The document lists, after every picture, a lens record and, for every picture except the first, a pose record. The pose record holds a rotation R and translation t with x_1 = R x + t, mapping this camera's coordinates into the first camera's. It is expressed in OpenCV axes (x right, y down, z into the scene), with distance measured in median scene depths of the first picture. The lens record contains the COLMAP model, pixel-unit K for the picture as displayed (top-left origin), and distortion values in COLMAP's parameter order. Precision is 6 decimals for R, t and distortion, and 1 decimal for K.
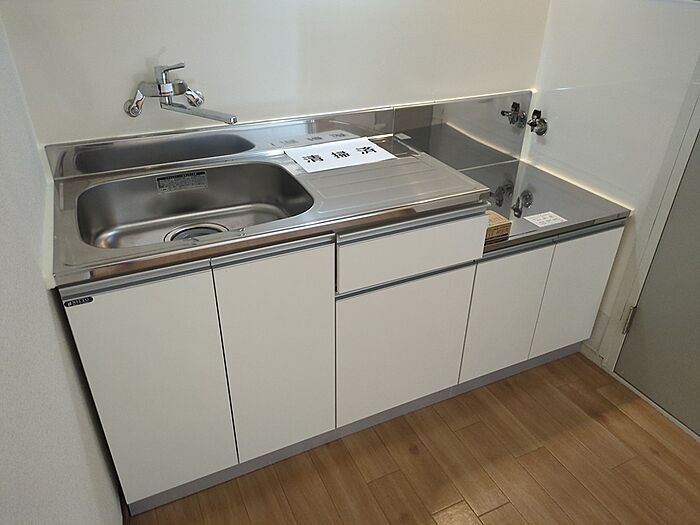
lens RADIAL K [[523.8, 0, 350.0], [0, 523.8, 262.5], [0, 0, 1]] dist [0.013894, -0.001647]
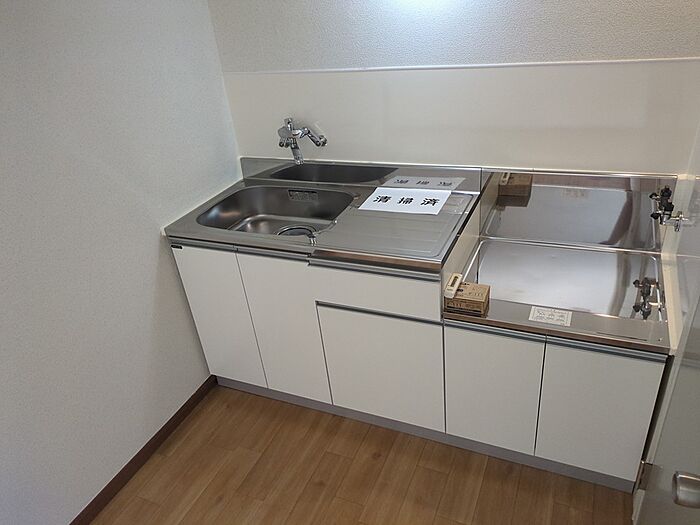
lens RADIAL K [[527.9, 0, 348.9], [0, 527.9, 282.7], [0, 0, 1]] dist [0.005544, -0.000403]
pose [[0.639700, 0.325499, -0.696301, 0.650584], [-0.292874, 0.940786, 0.170722, -0.161865], [0.710640, 0.094717, 0.697151, 0.073886]]
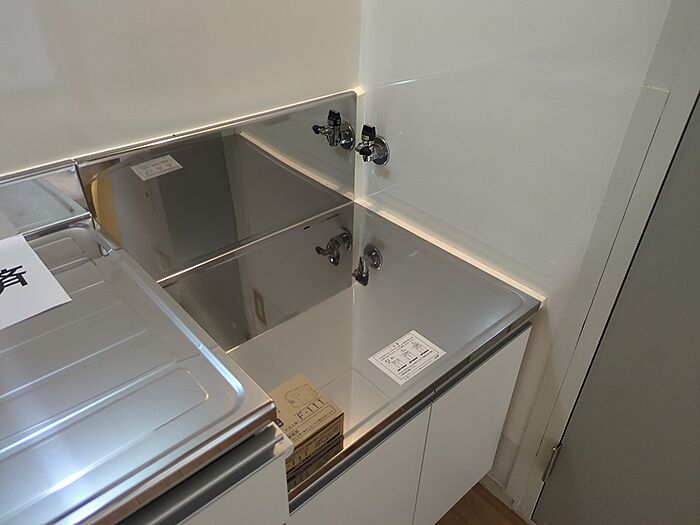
lens RADIAL K [[523.8, 0, 350.0], [0, 523.8, 262.5], [0, 0, 1]] dist [0.013894, -0.001647]
pose [[0.959334, -0.155377, 0.235662, 0.172603], [0.136621, 0.986150, 0.094035, -0.195395], [-0.247009, -0.058014, 0.967275, 0.424371]]
